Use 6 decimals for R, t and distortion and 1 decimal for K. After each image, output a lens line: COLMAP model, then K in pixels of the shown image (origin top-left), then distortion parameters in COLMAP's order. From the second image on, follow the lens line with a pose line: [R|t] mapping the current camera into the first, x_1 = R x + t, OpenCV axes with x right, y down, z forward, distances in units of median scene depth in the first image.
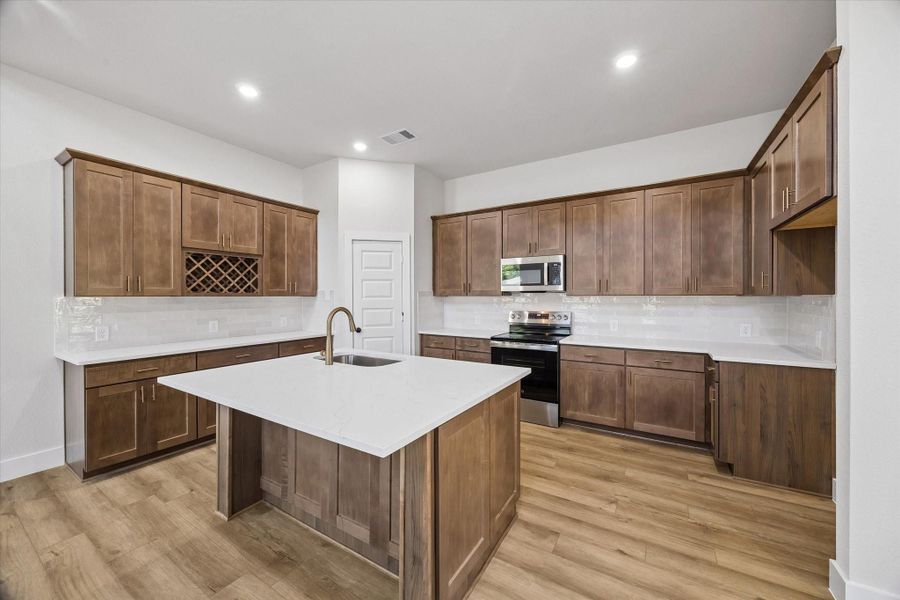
lens RADIAL K [[345.6, 0, 445.6], [0, 345.6, 296.4], [0, 0, 1]] dist [-0.000835, -0.000409]
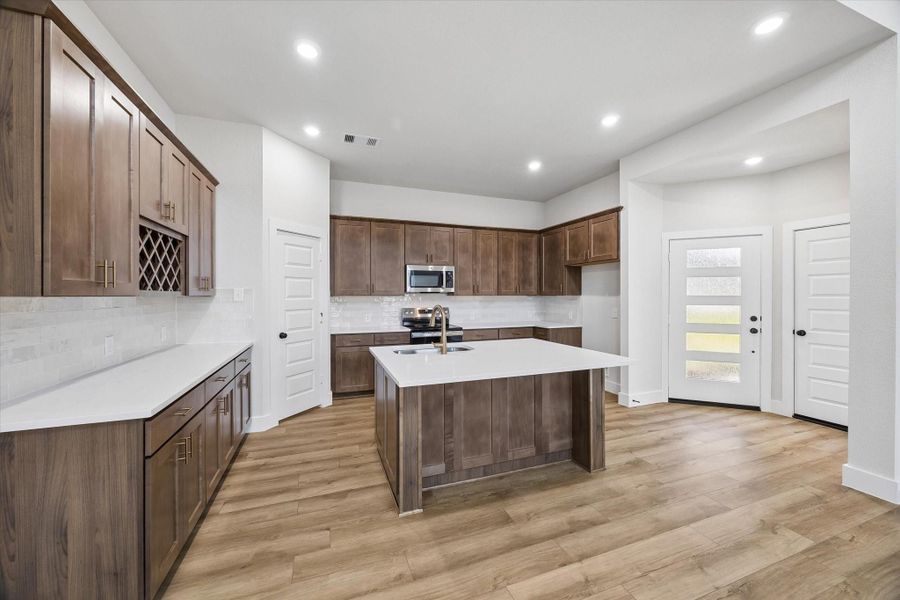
lens RADIAL K [[345.6, 0, 451.0], [0, 345.6, 297.9], [0, 0, 1]] dist [-0.000835, -0.000409]
pose [[0.607897, -0.004666, 0.794002, -0.833546], [0.001232, 0.999987, 0.004933, 0.000502], [-0.794015, -0.002020, 0.607895, 0.176742]]
